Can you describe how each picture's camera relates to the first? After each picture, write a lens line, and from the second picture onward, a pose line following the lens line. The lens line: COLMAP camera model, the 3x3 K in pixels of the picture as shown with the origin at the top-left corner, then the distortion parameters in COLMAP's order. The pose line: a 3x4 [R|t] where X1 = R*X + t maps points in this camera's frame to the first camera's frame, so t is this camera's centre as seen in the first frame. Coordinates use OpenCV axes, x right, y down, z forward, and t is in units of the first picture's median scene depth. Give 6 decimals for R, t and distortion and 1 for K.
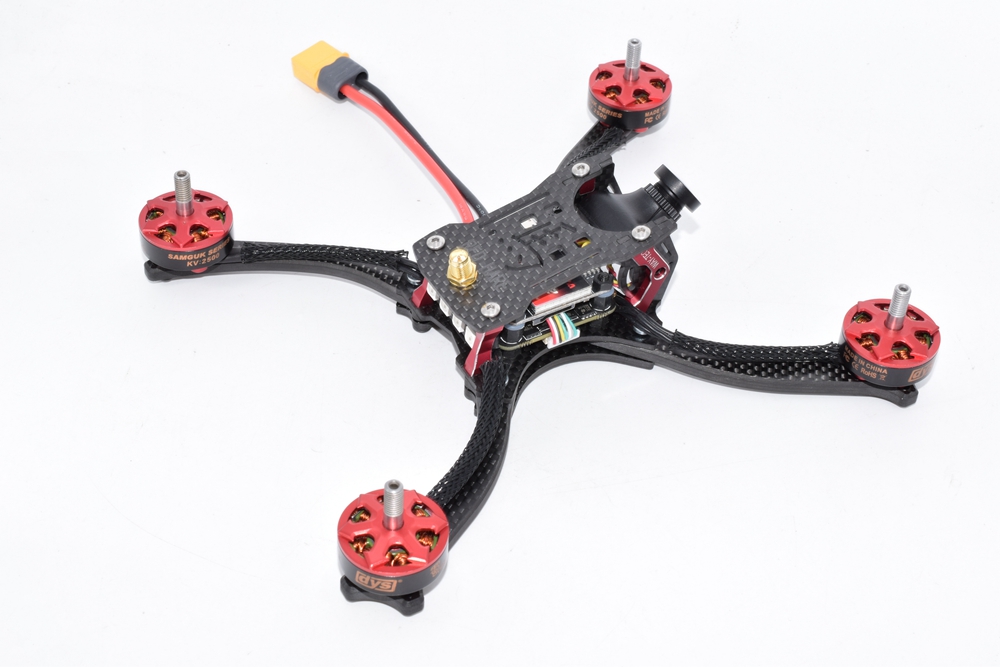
lens RADIAL K [[1814.1, 0, 500.0], [0, 1814.1, 333.5], [0, 0, 1]] dist [0.105817, 0.081354]
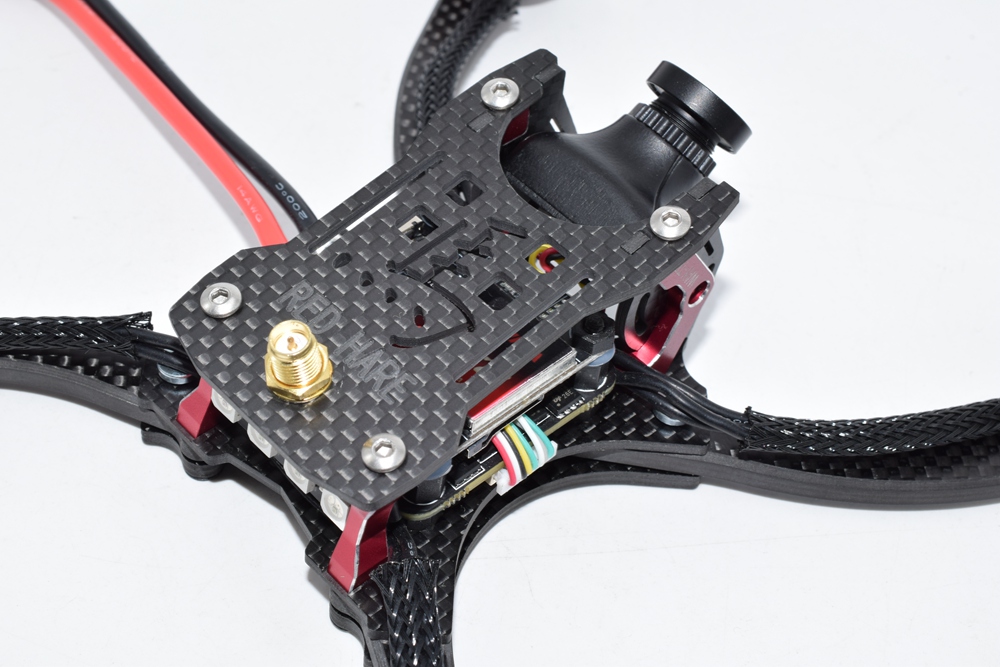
lens RADIAL K [[1814.1, 0, 500.0], [0, 1814.1, 333.5], [0, 0, 1]] dist [0.105817, 0.081354]
pose [[0.970952, -0.145084, 0.190270, -0.055343], [0.123639, 0.985025, 0.120165, -0.087791], [-0.204854, -0.093150, 0.974350, 0.550059]]
